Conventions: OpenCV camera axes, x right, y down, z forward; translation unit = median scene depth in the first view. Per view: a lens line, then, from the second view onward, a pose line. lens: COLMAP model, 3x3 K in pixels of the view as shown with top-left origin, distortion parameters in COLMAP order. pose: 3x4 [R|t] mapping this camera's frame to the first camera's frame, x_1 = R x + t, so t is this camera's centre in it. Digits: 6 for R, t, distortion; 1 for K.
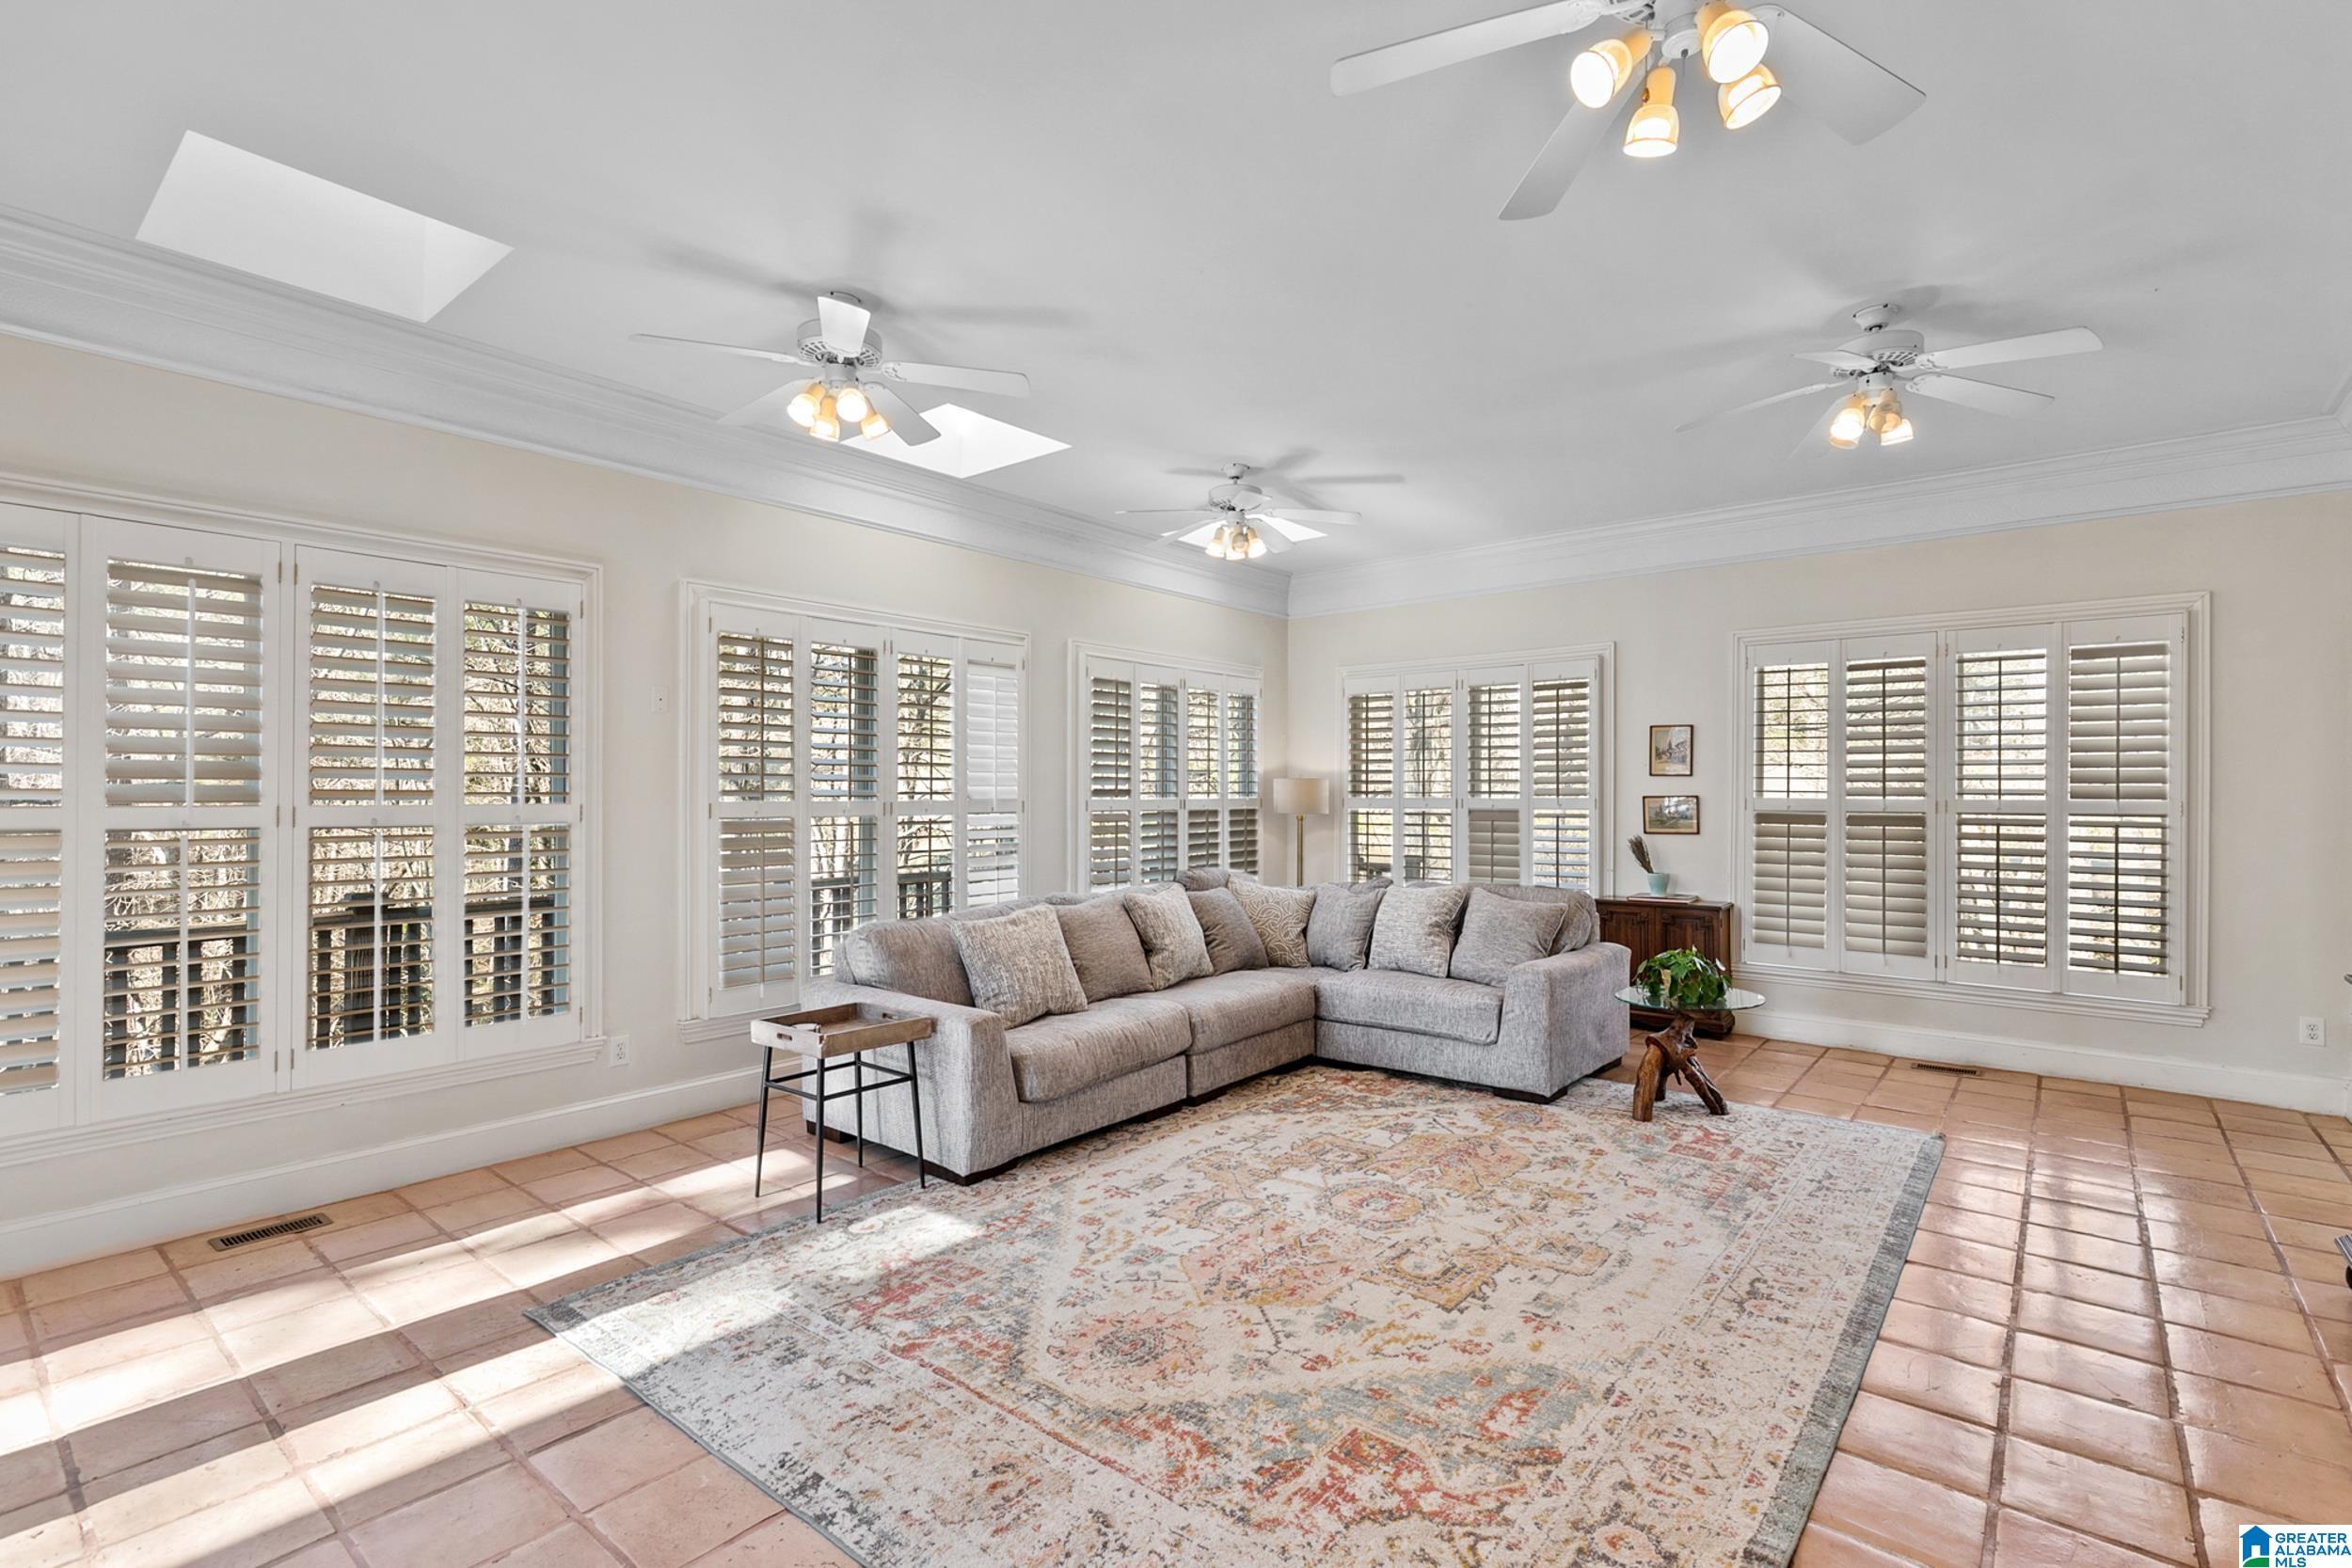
lens RADIAL K [[1074.0, 0, 1190.8], [0, 1074.0, 782.0], [0, 0, 1]] dist [0.004380, -0.000015]
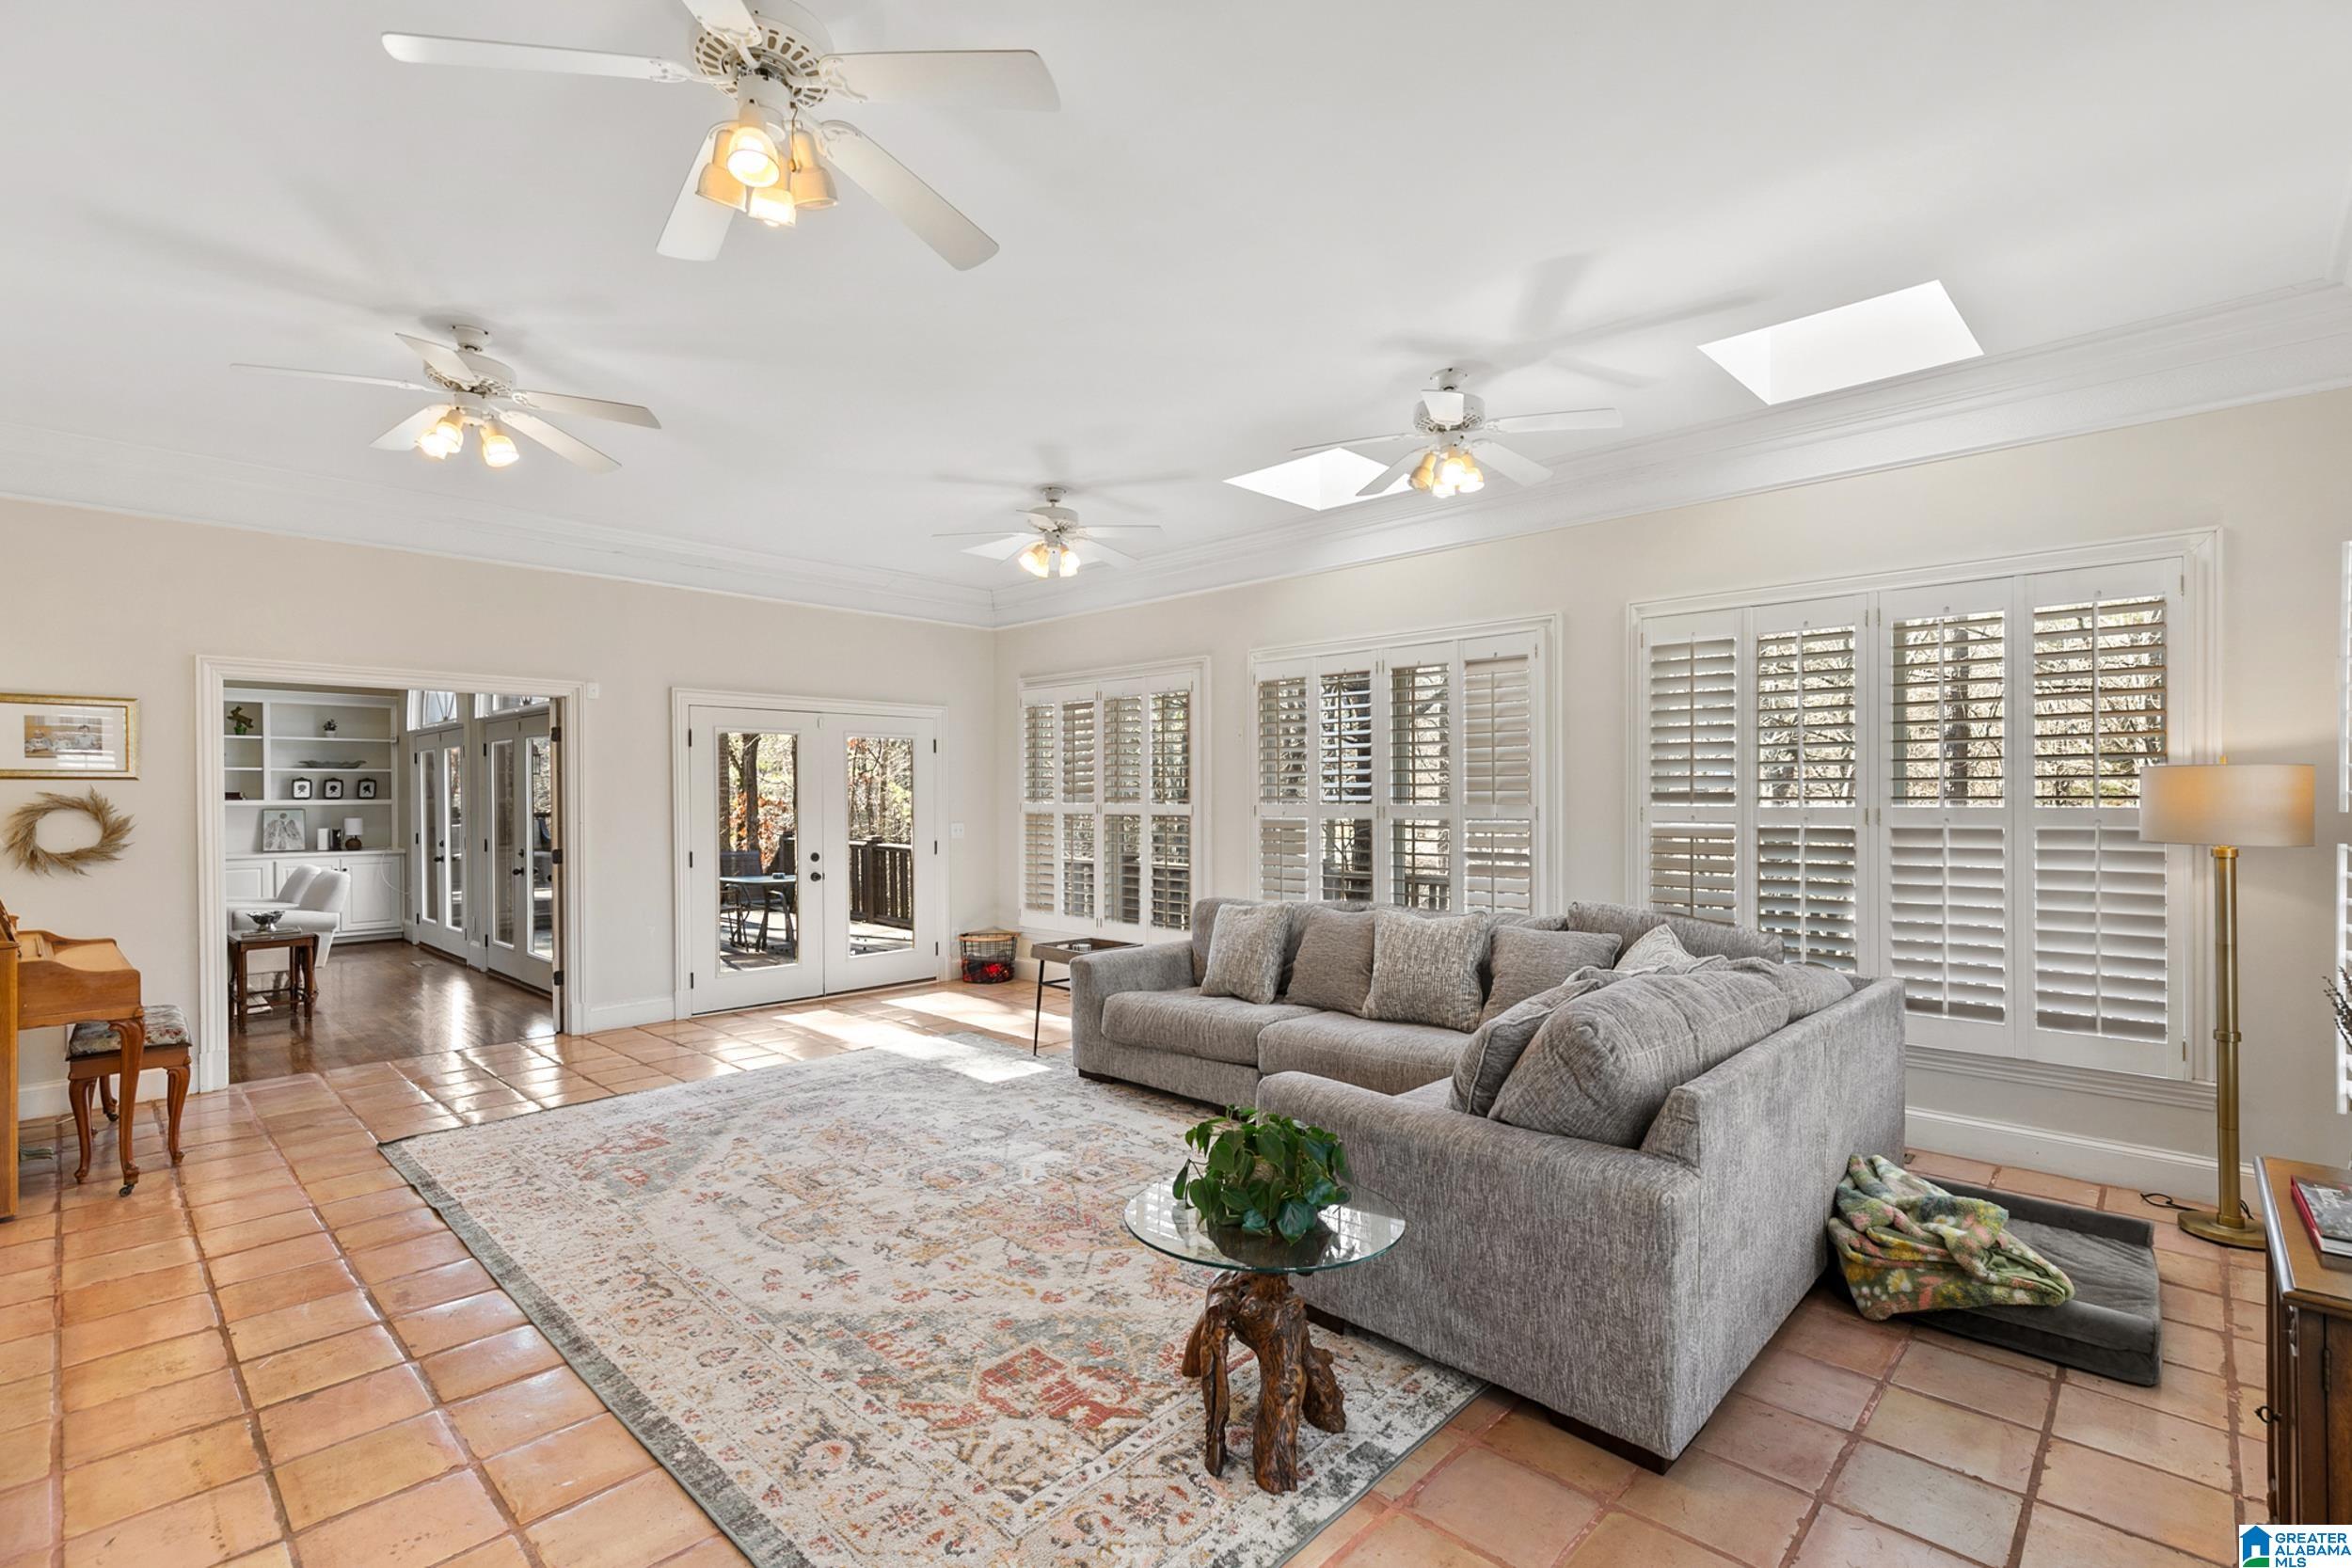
lens RADIAL K [[1074.0, 0, 1192.6], [0, 1074.0, 794.6], [0, 0, 1]] dist [0.004380, -0.000015]
pose [[-0.072779, -0.001513, -0.997347, 1.225229], [0.012318, 0.999921, -0.002415, 0.010527], [0.997272, -0.012462, -0.072755, 1.290917]]
